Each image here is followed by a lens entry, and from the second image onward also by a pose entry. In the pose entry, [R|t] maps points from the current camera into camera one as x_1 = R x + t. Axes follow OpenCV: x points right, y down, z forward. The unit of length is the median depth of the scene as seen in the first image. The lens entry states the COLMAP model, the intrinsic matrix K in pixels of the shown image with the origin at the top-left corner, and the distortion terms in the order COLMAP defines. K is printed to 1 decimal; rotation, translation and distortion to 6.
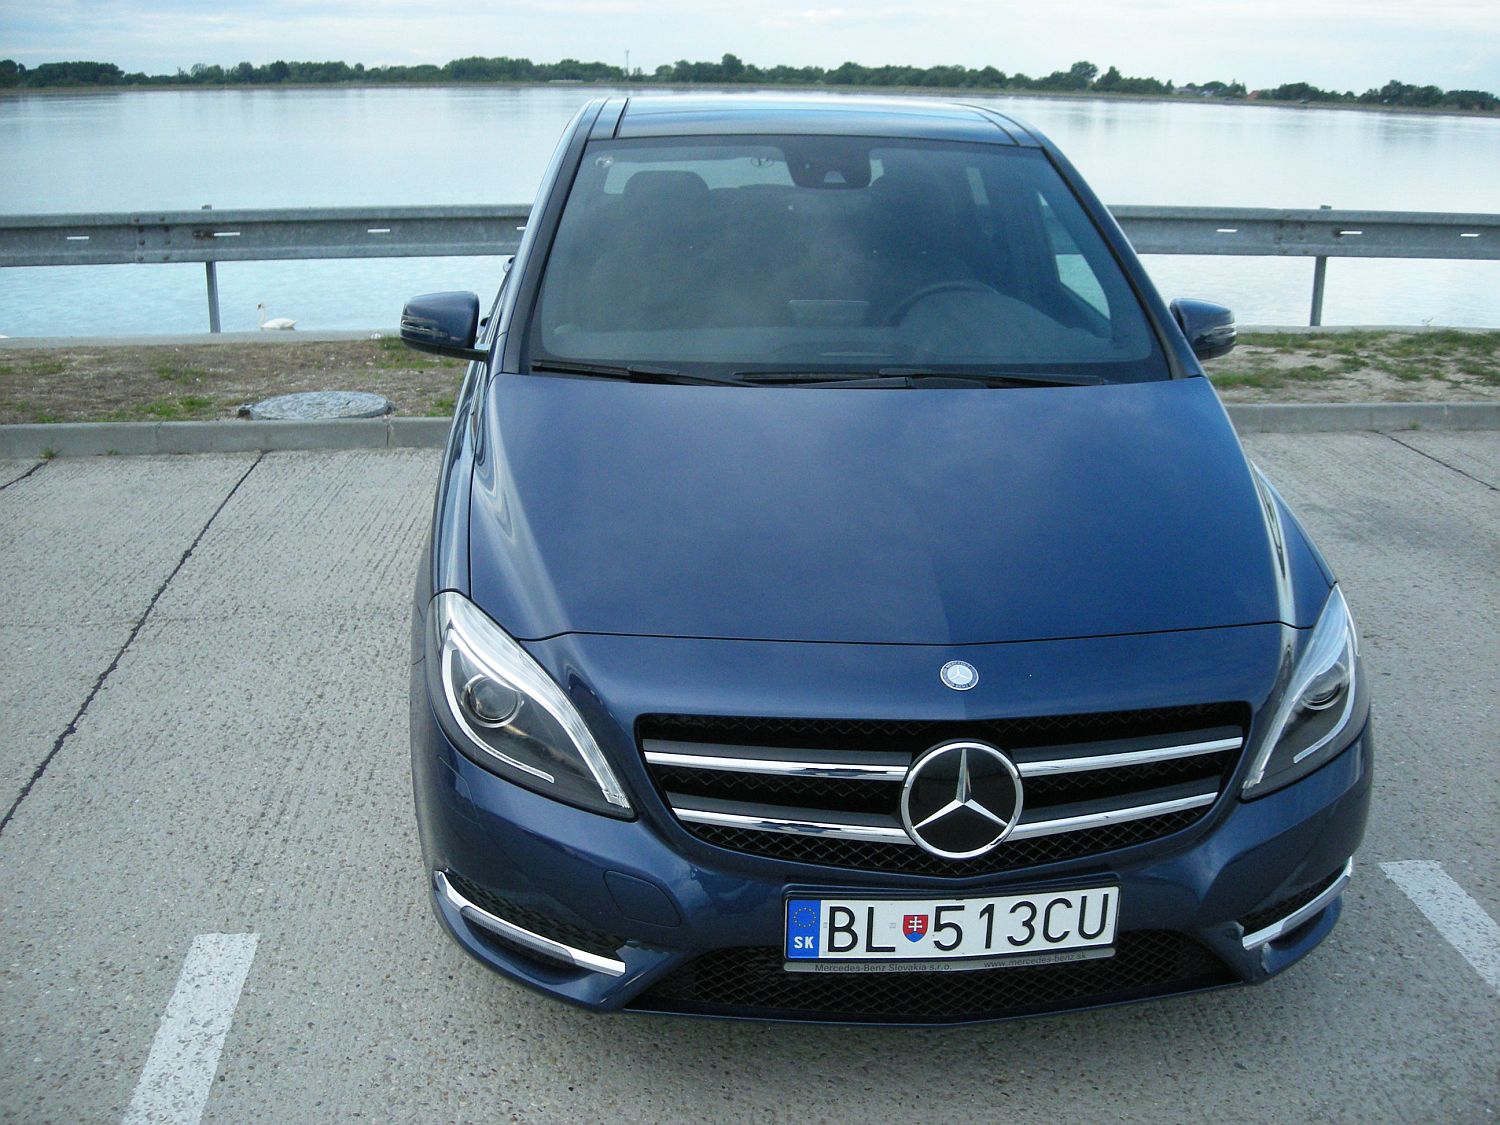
lens RADIAL K [[1568.3, 0, 750.0], [0, 1568.3, 562.5], [0, 0, 1]] dist [-0.183516, 0.103760]
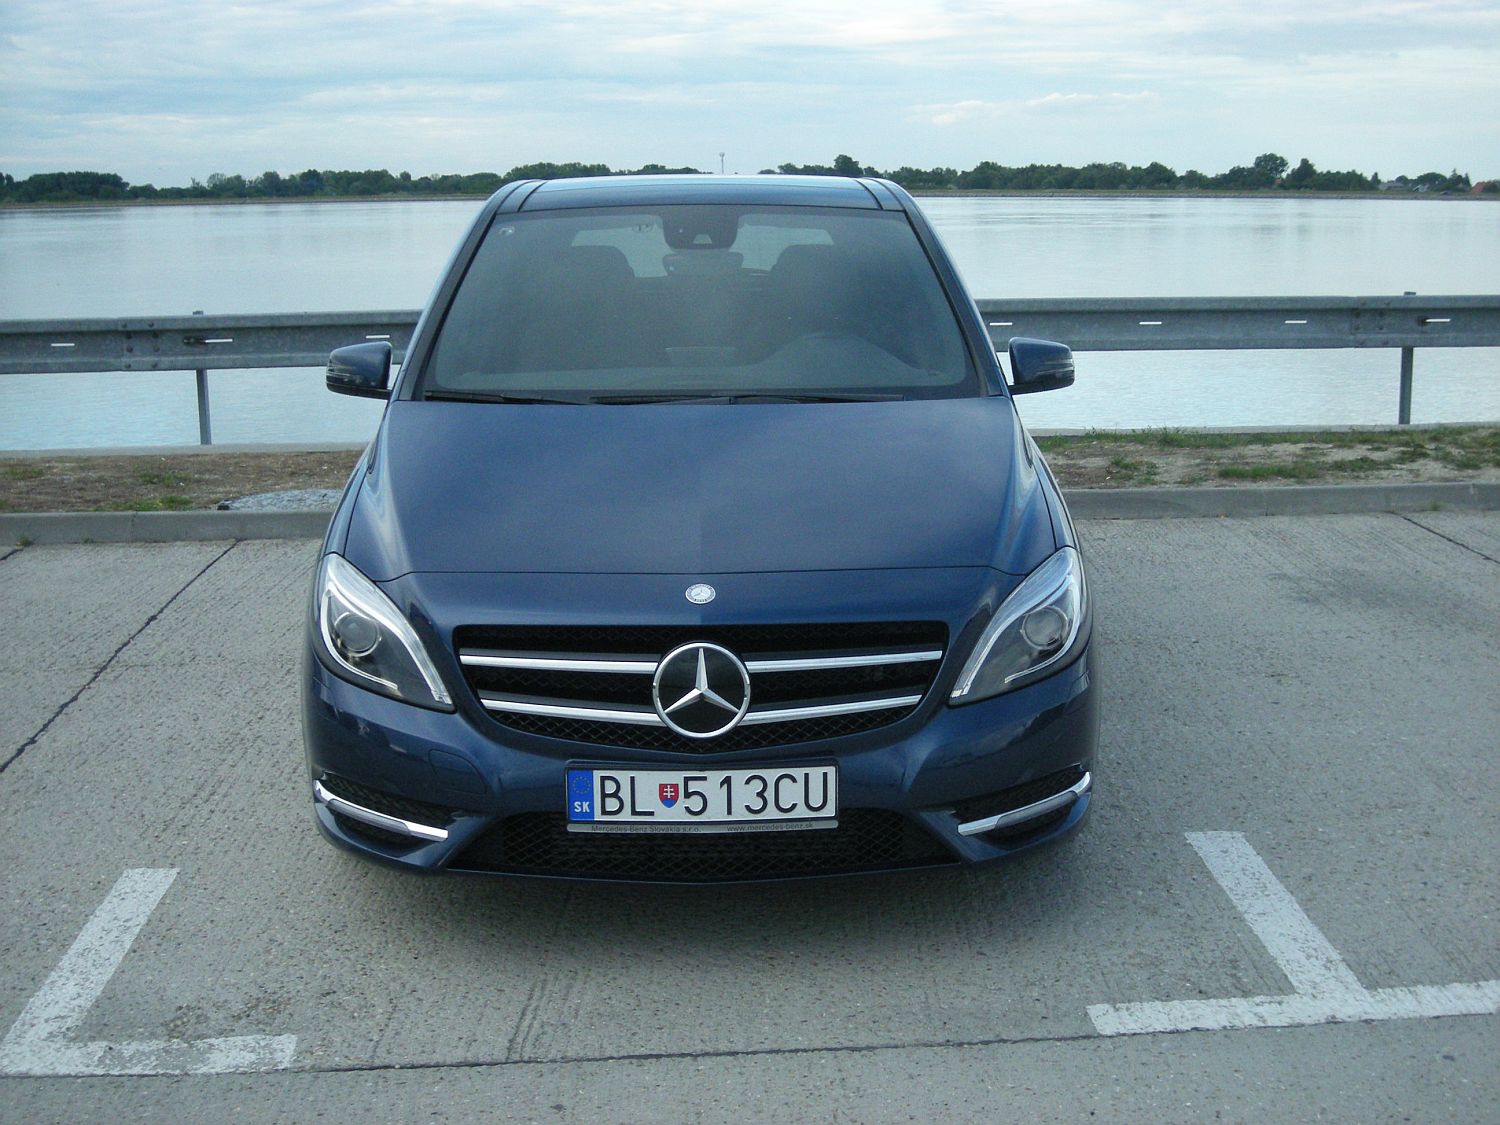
lens RADIAL K [[1907.4, 0, 750.0], [0, 1907.4, 562.5], [0, 0, 1]] dist [-0.141371, 0.060937]
pose [[0.997774, -0.009311, -0.066026, 0.160219], [0.002137, 0.994159, -0.107906, 0.124379], [0.066645, 0.107525, 0.991966, -0.321029]]
